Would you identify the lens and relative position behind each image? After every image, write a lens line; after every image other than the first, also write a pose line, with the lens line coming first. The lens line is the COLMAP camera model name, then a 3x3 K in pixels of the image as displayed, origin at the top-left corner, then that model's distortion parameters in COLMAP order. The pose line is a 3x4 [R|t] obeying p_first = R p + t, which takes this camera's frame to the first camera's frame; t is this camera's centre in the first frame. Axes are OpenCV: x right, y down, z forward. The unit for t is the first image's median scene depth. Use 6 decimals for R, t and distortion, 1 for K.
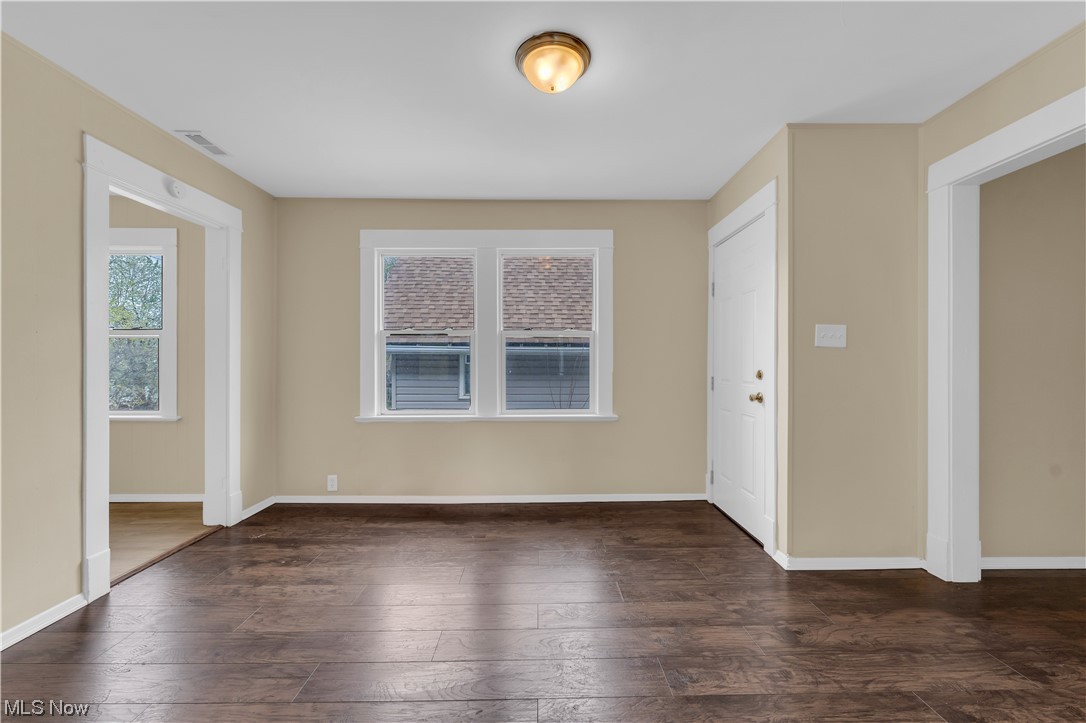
lens RADIAL K [[440.3, 0, 544.8], [0, 440.3, 359.9], [0, 0, 1]] dist [0.001810, -0.000616]
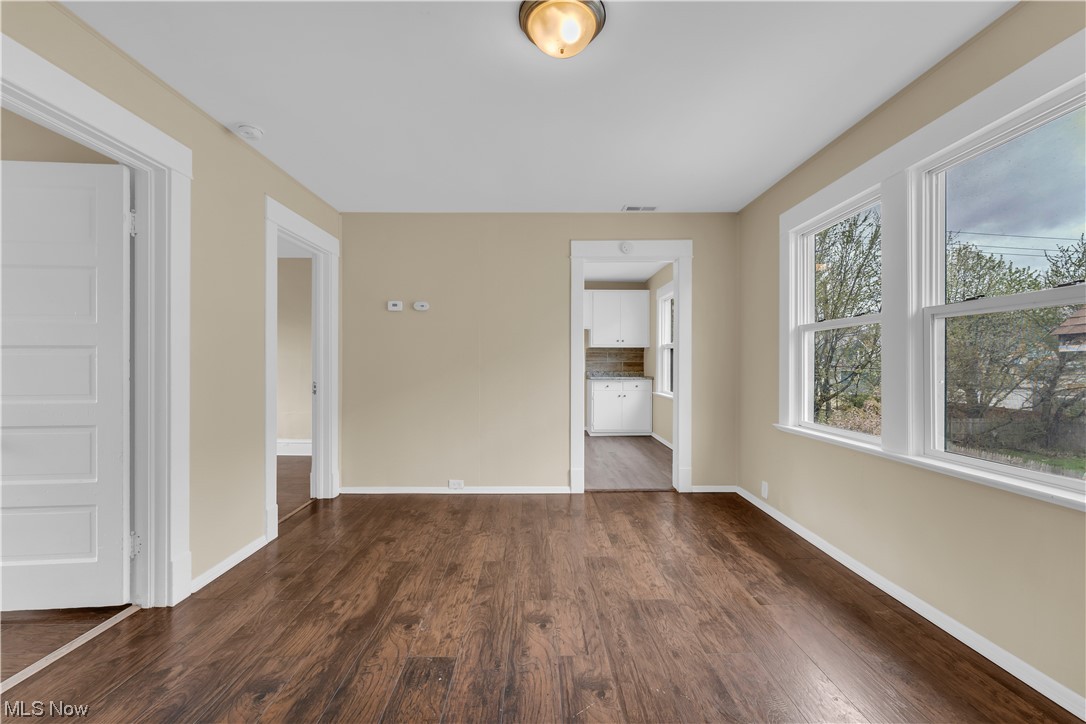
lens RADIAL K [[440.3, 0, 548.8], [0, 440.3, 366.1], [0, 0, 1]] dist [0.001810, -0.000616]
pose [[0.004473, 0.006912, -0.999966, 0.679418], [0.002672, 0.999972, 0.006924, 0.003021], [0.999986, -0.002702, 0.004455, 0.750990]]
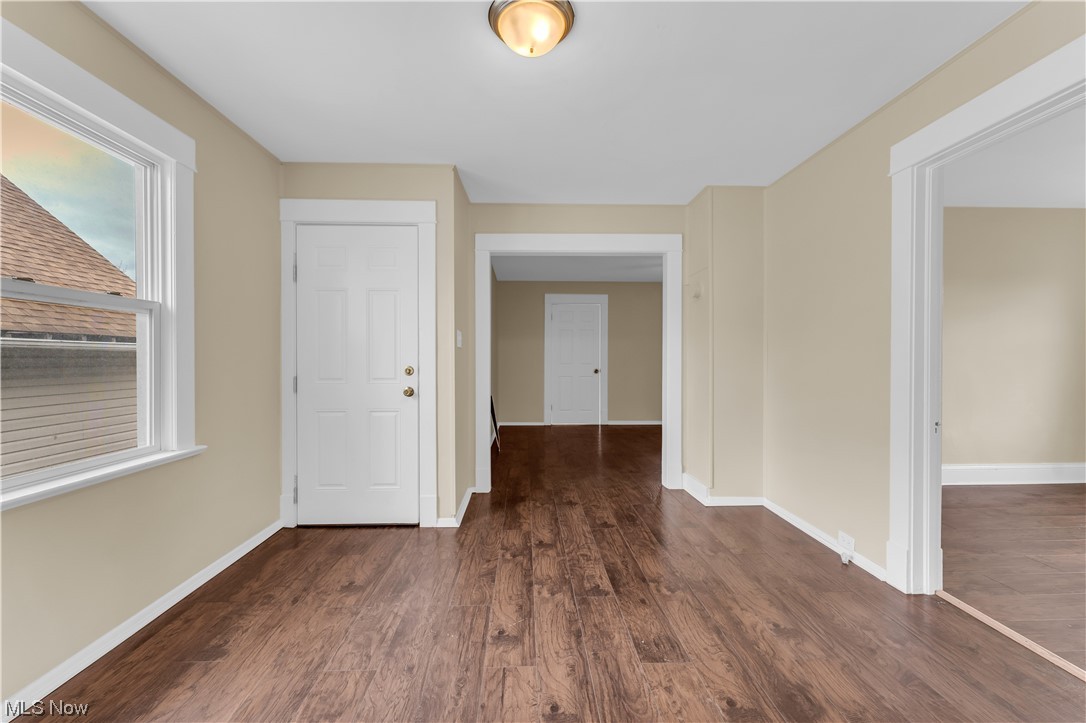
lens RADIAL K [[440.3, 0, 545.7], [0, 440.3, 359.7], [0, 0, 1]] dist [0.001810, -0.000616]
pose [[-0.023412, -0.002188, 0.999724, -0.675361], [-0.001576, 0.999996, 0.002152, 0.004628], [-0.999725, -0.001525, -0.023415, 0.769108]]
